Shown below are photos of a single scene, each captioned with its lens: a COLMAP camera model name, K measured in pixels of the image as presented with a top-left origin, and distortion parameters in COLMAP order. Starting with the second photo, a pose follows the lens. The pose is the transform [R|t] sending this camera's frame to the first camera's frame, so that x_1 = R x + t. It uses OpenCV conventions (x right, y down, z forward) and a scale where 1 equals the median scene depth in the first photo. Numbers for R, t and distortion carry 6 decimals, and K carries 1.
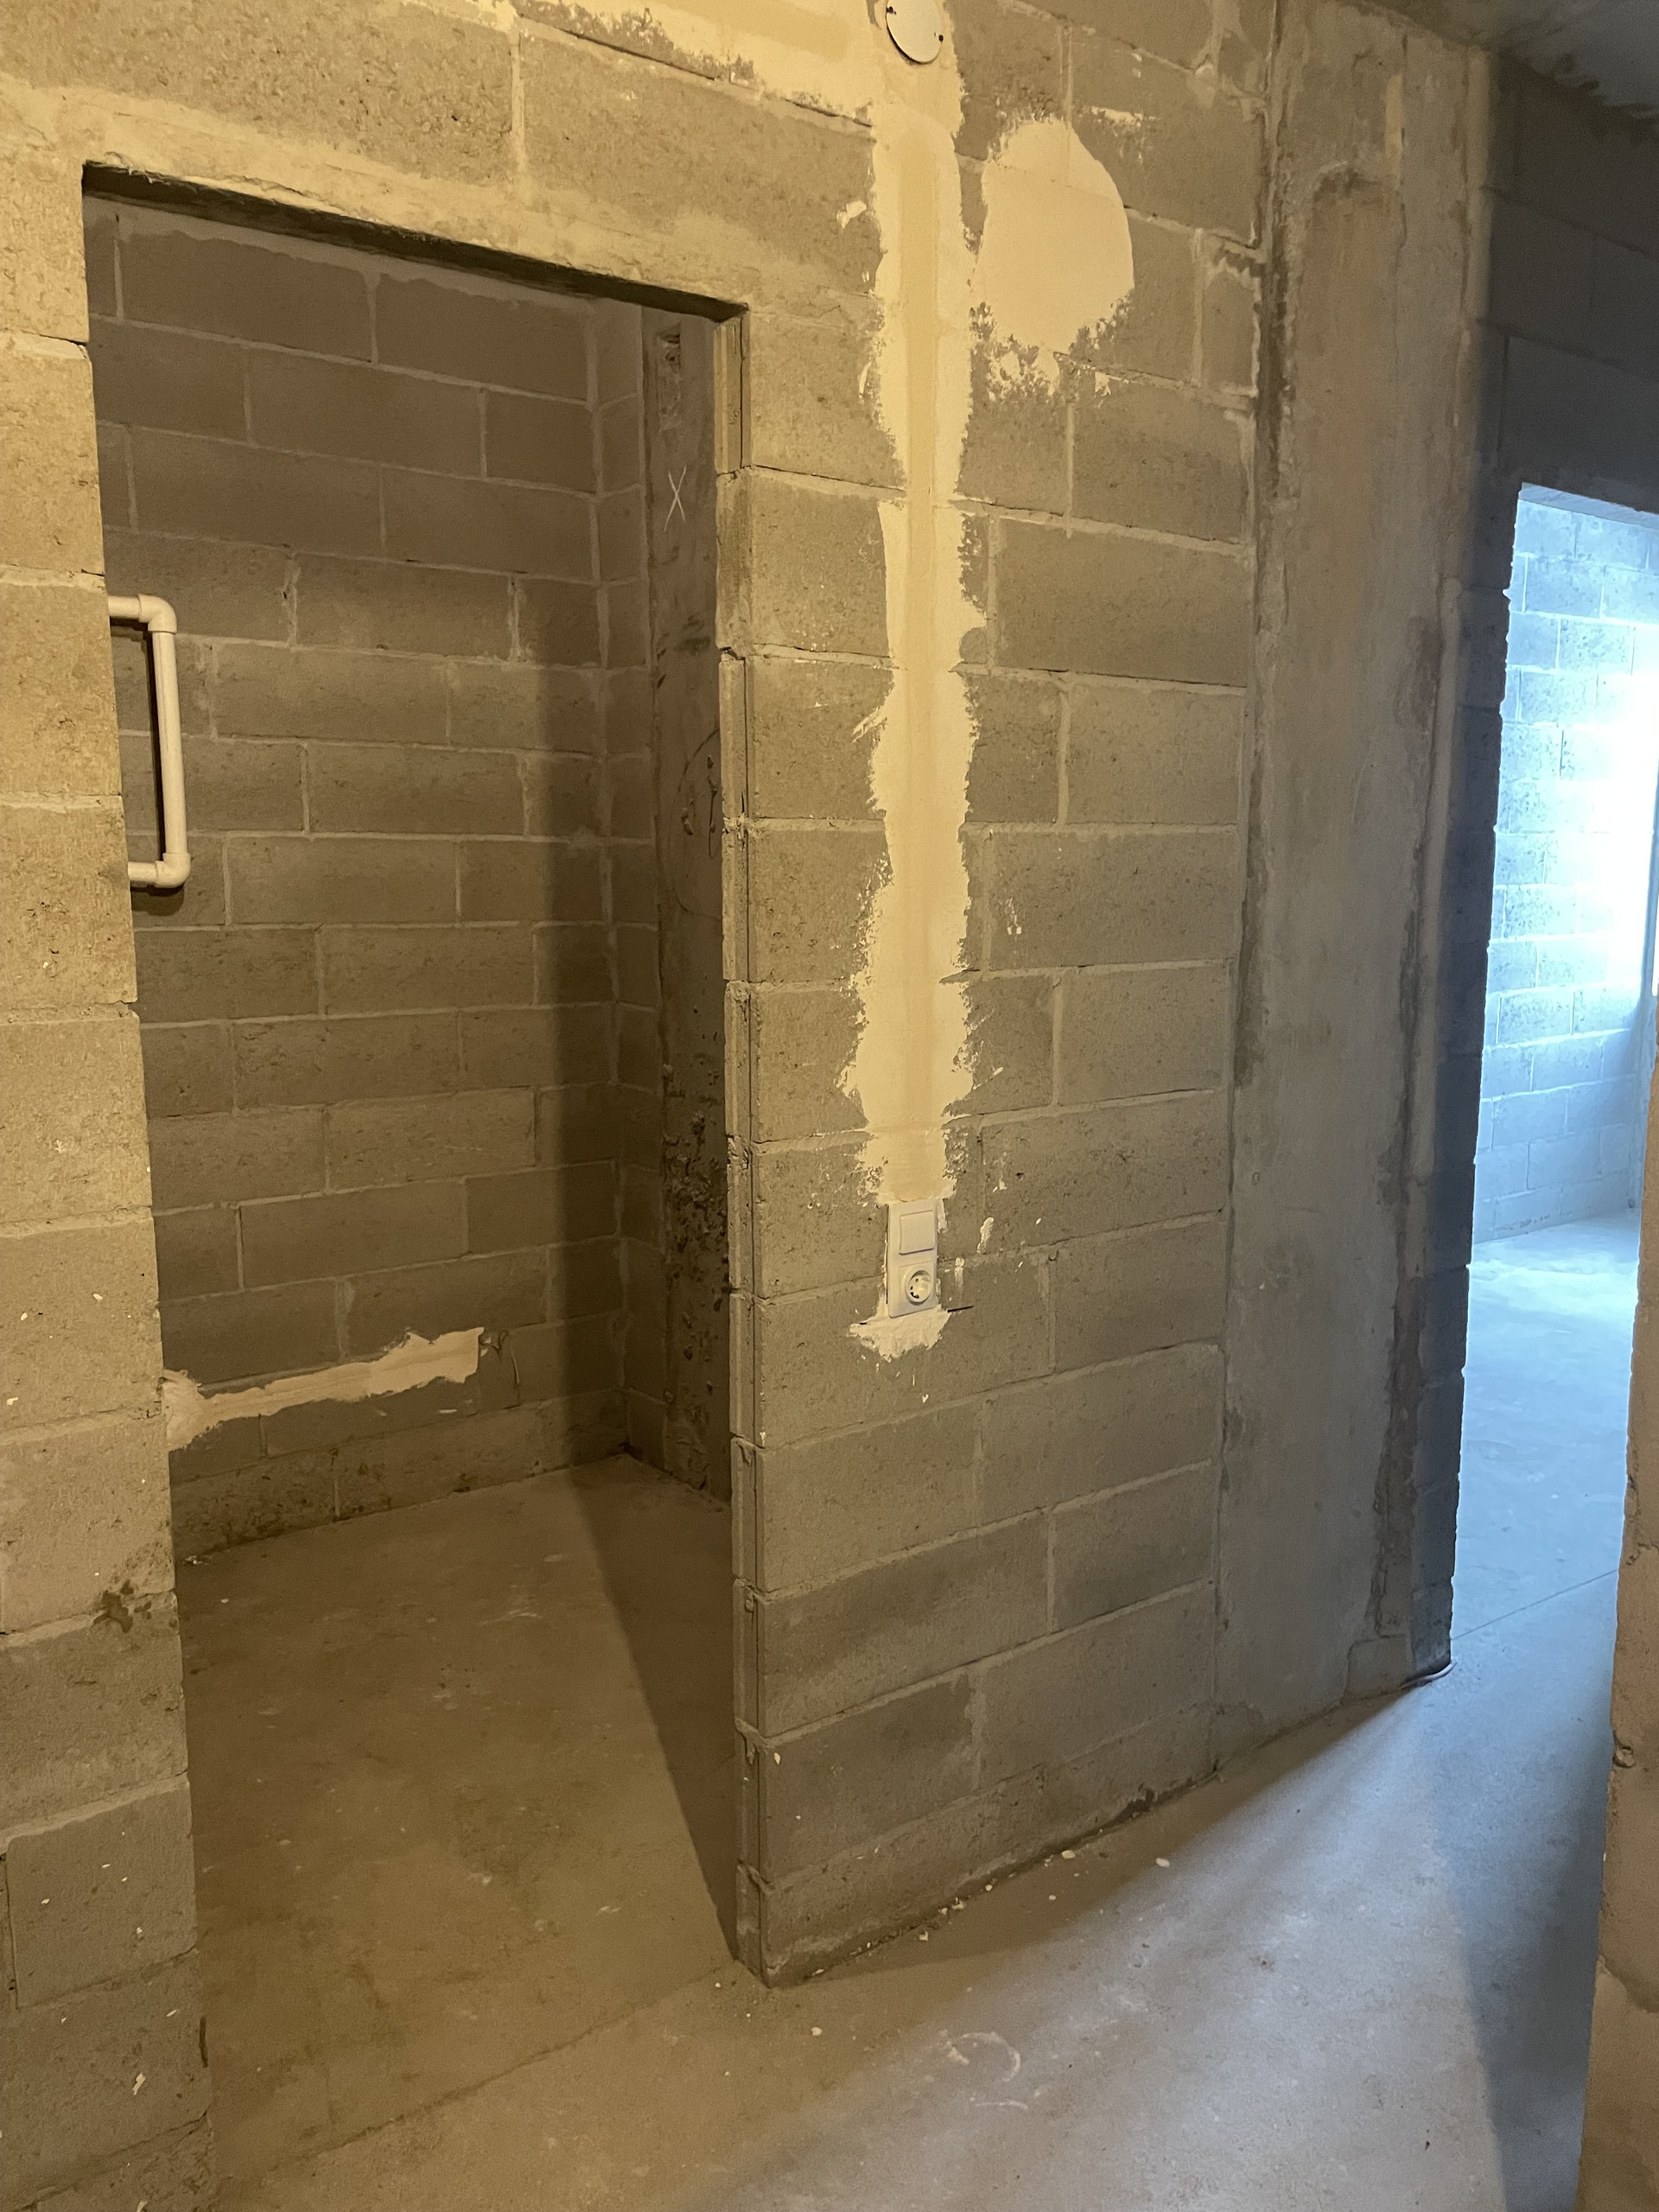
lens RADIAL K [[1681.3, 0, 832.6], [0, 1681.3, 1124.9], [0, 0, 1]] dist [0.087448, -0.120291]
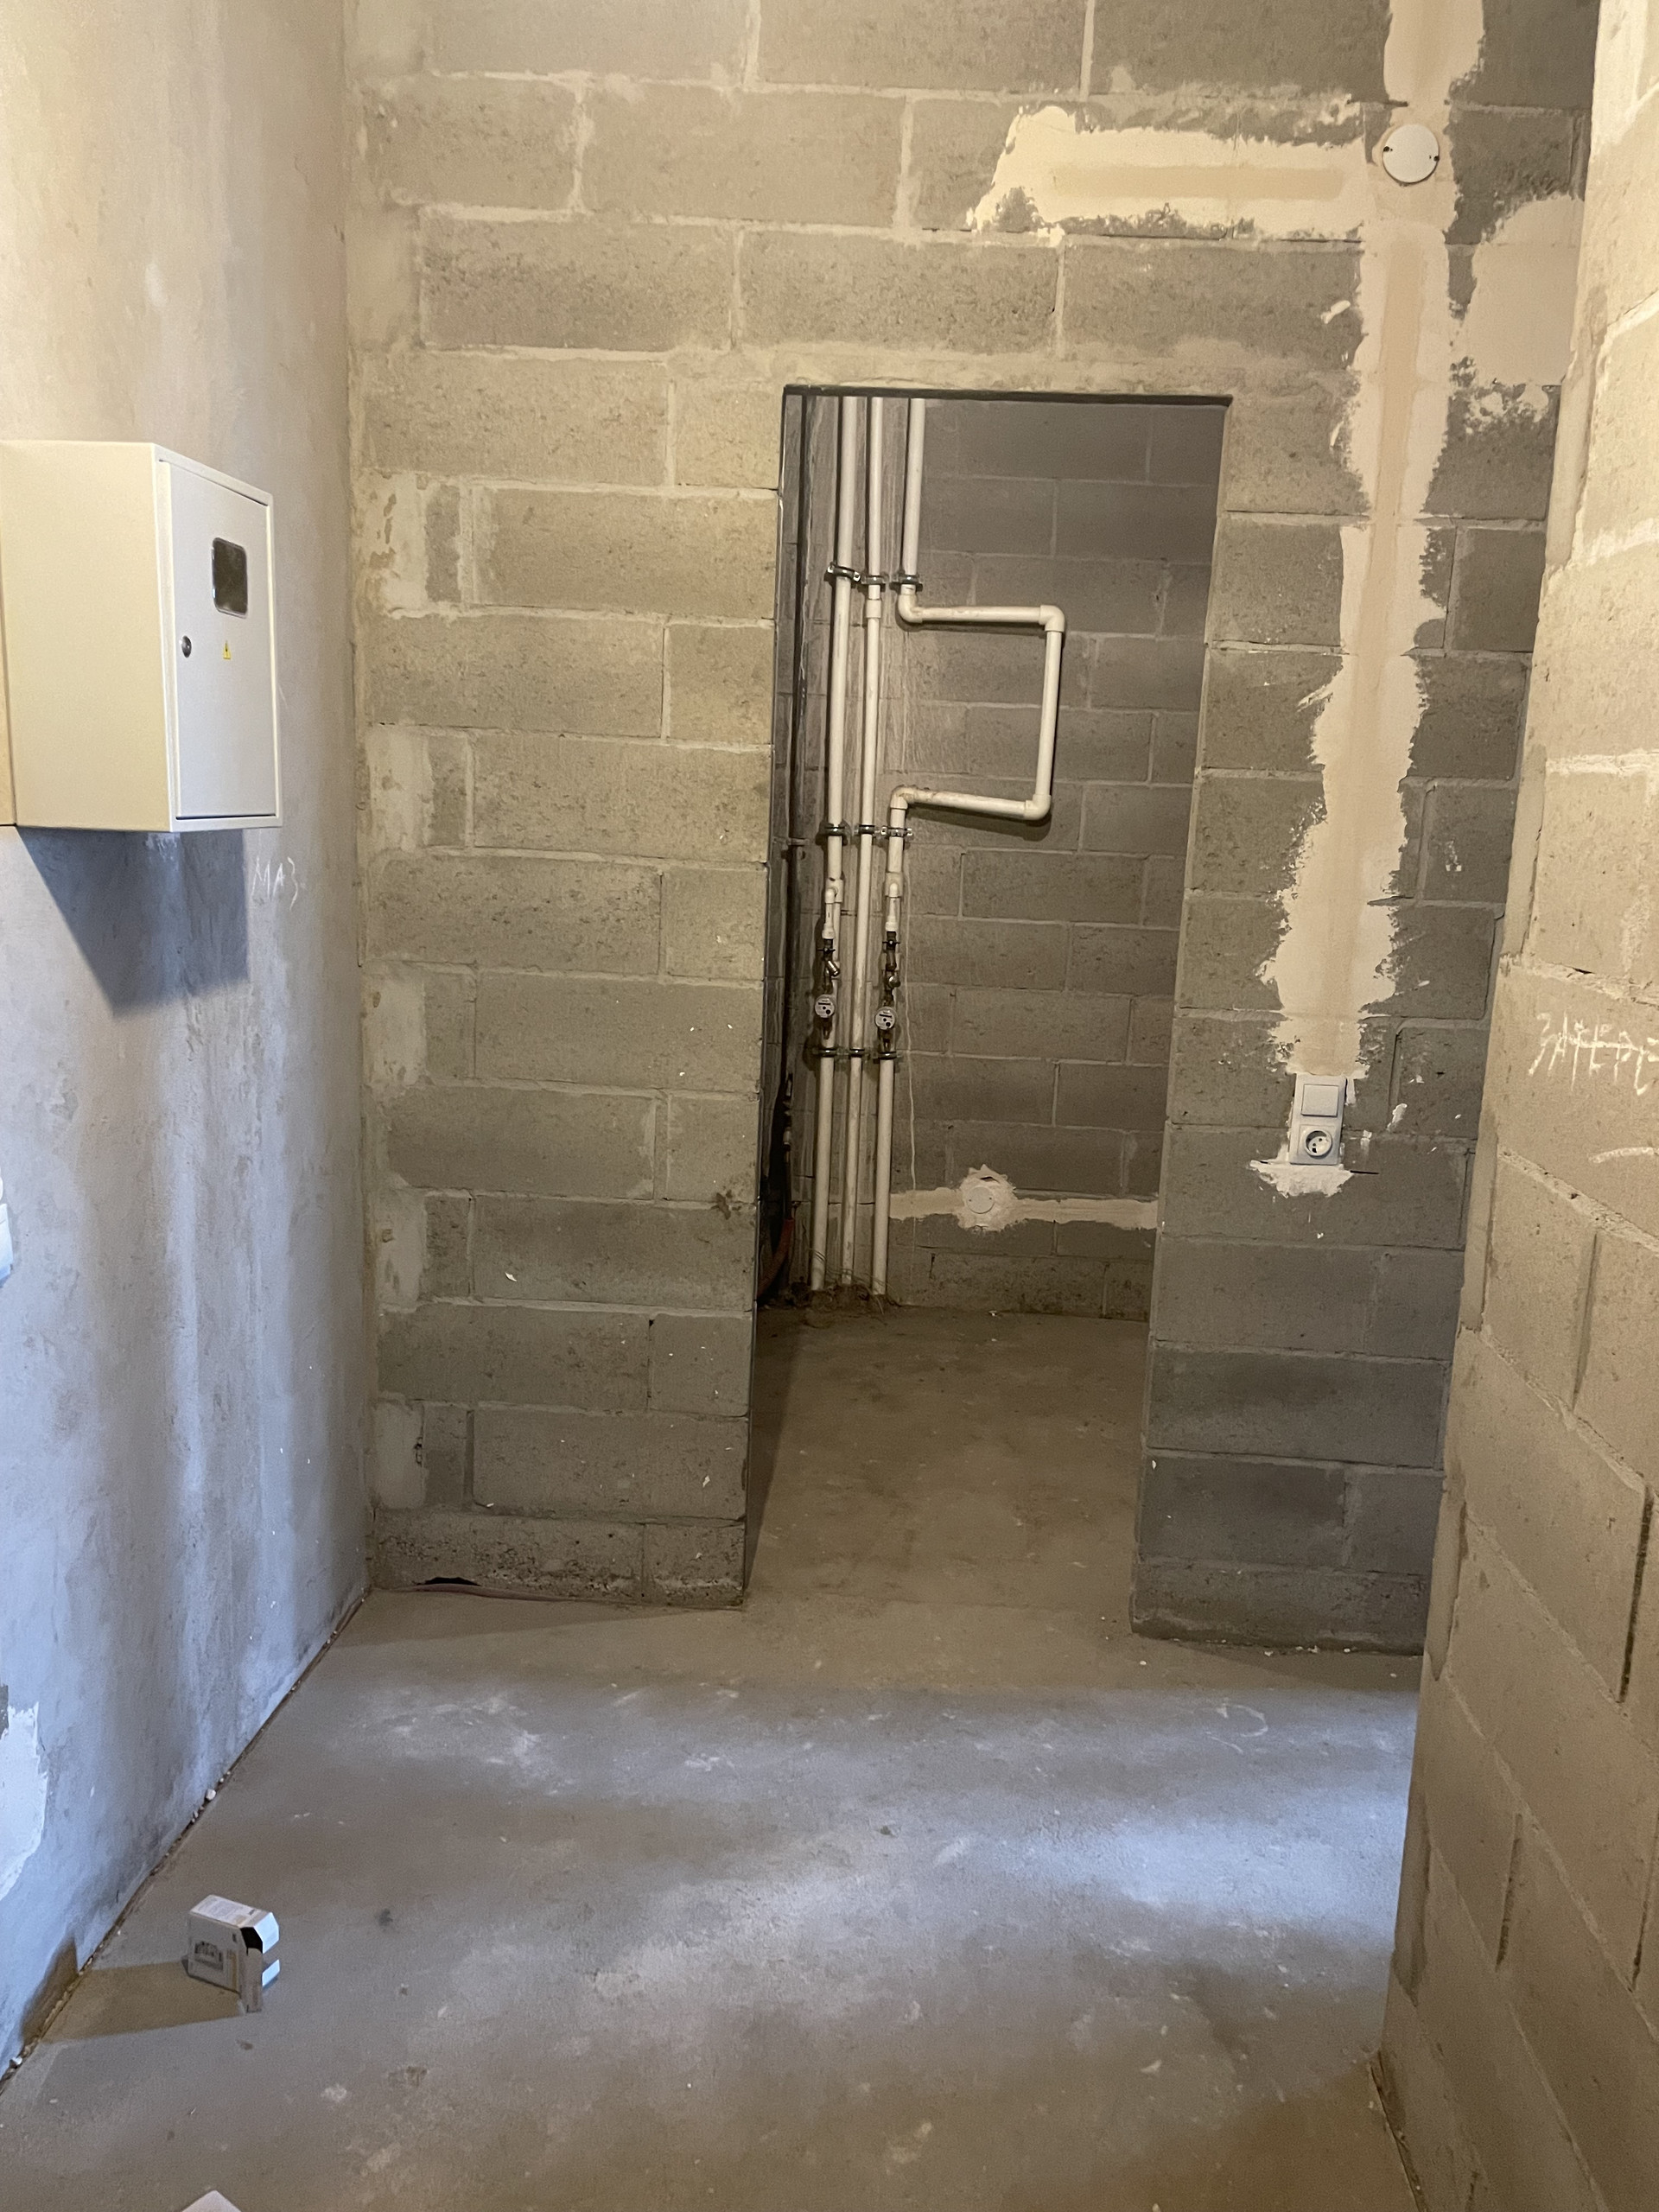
lens RADIAL K [[1681.3, 0, 832.6], [0, 1681.3, 1124.9], [0, 0, 1]] dist [0.087448, -0.120291]
pose [[0.759264, 0.158864, -0.631095, 0.610566], [-0.146939, 0.986553, 0.071562, 0.047357], [0.633977, 0.038398, 0.772398, -0.229935]]
